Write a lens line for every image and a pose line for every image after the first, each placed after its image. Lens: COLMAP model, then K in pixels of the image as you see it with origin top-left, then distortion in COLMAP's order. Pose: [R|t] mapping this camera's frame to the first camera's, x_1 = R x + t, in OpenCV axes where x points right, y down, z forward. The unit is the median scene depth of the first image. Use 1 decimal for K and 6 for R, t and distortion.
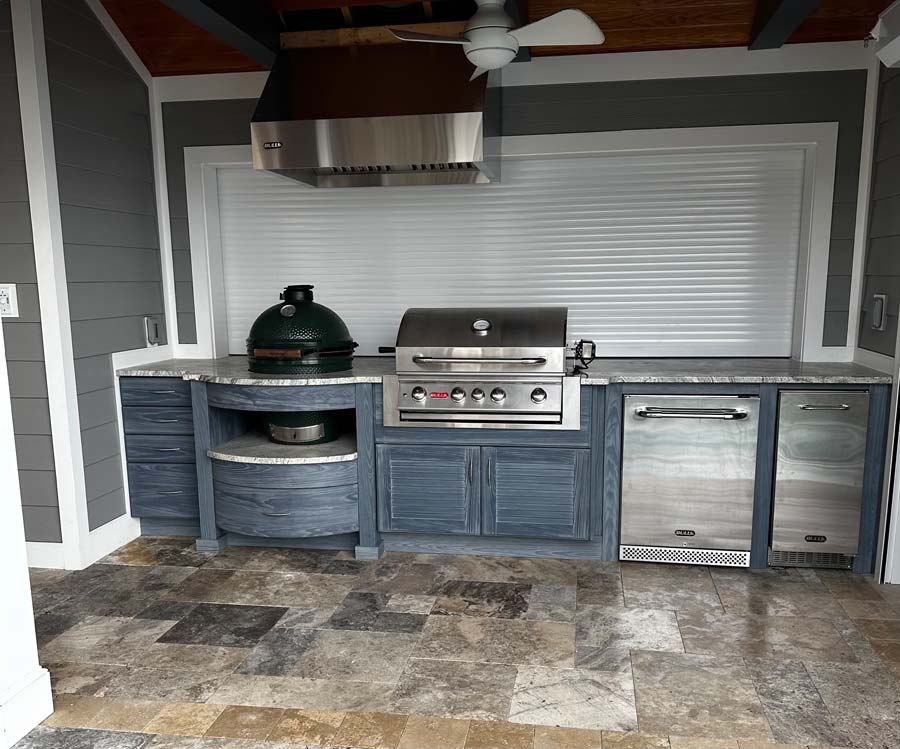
lens RADIAL K [[796.6, 0, 450.3], [0, 796.6, 424.3], [0, 0, 1]] dist [0.038237, -0.001846]
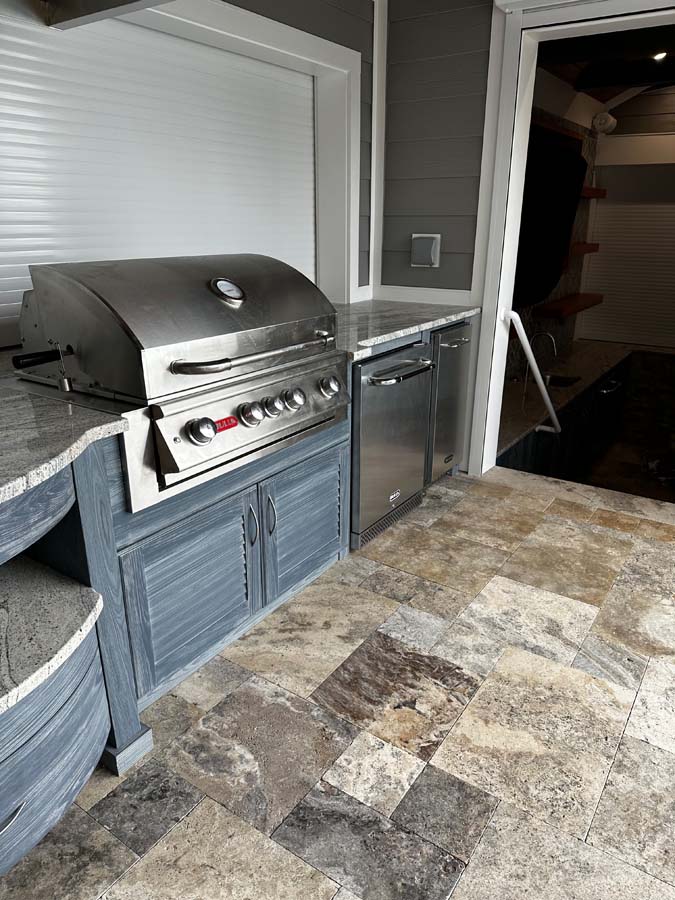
lens RADIAL K [[620.6, 0, 334.2], [0, 620.6, 444.4], [0, 0, 1]] dist [0.080400, -0.111047]
pose [[0.441684, -0.291085, 0.848637, -0.343675], [0.154052, 0.956461, 0.247890, -0.115181], [-0.883846, 0.021245, 0.467296, 0.699791]]
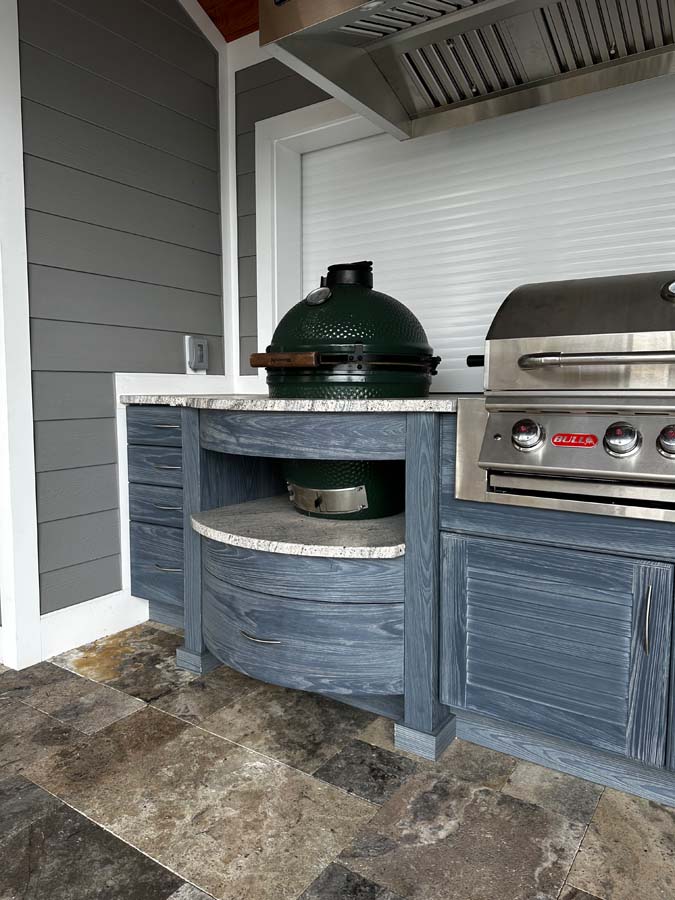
lens RADIAL K [[620.6, 0, 334.2], [0, 620.6, 444.4], [0, 0, 1]] dist [0.080400, -0.111047]
pose [[0.903046, 0.043101, -0.427375, 0.014291], [-0.077582, 0.994956, -0.063589, -0.000742], [0.422479, 0.090581, 0.901835, 0.602552]]
